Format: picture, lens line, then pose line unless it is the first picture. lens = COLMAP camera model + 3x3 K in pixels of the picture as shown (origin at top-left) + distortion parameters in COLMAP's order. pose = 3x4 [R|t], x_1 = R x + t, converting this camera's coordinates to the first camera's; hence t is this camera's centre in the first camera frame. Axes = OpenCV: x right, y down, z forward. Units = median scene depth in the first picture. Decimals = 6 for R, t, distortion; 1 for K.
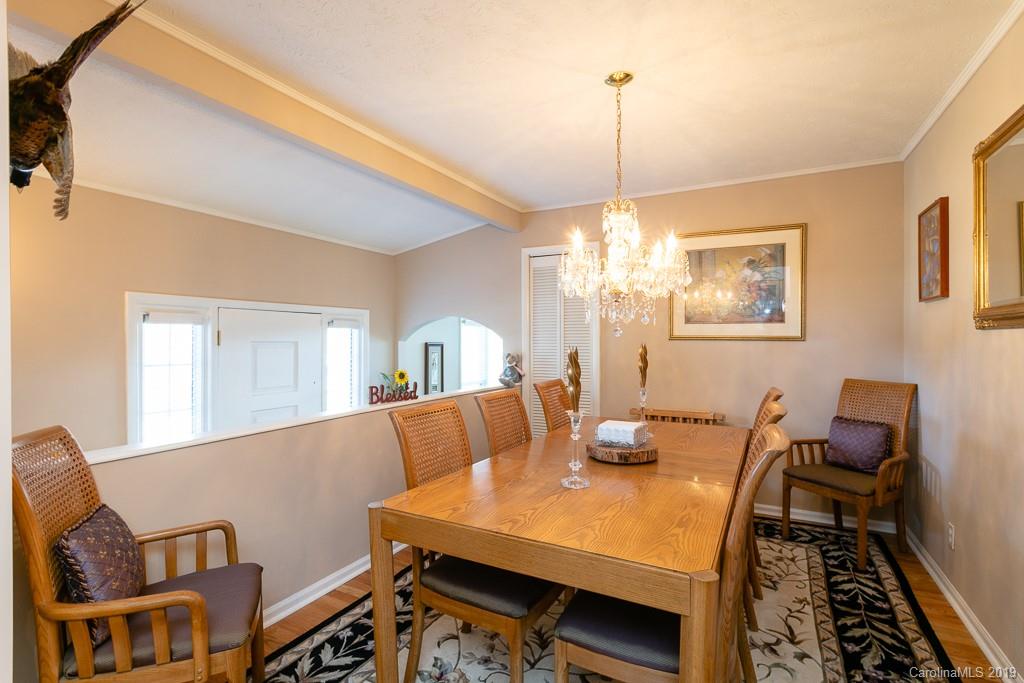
lens RADIAL K [[482.7, 0, 516.1], [0, 482.7, 341.8], [0, 0, 1]] dist [-0.001765, 0.001883]
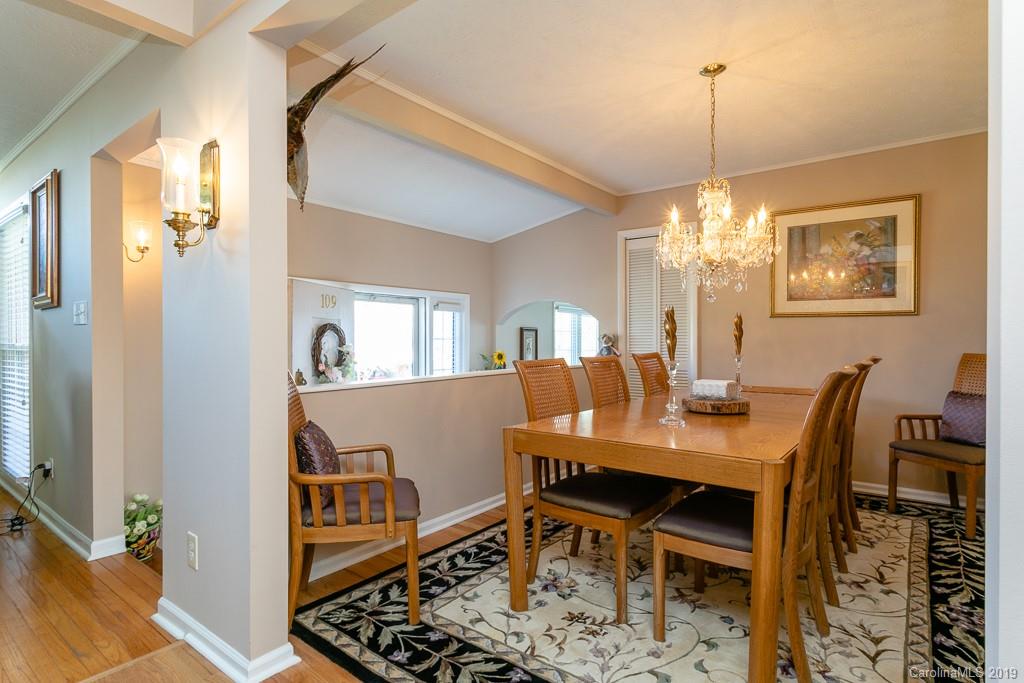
lens RADIAL K [[532.4, 0, 507.6], [0, 532.4, 337.6], [0, 0, 1]] dist [-0.007119, 0.000987]
pose [[0.984022, 0.003419, -0.178016, -0.030176], [-0.005351, 0.999932, -0.010373, 0.080242], [0.177969, 0.011160, 0.983973, -0.262655]]
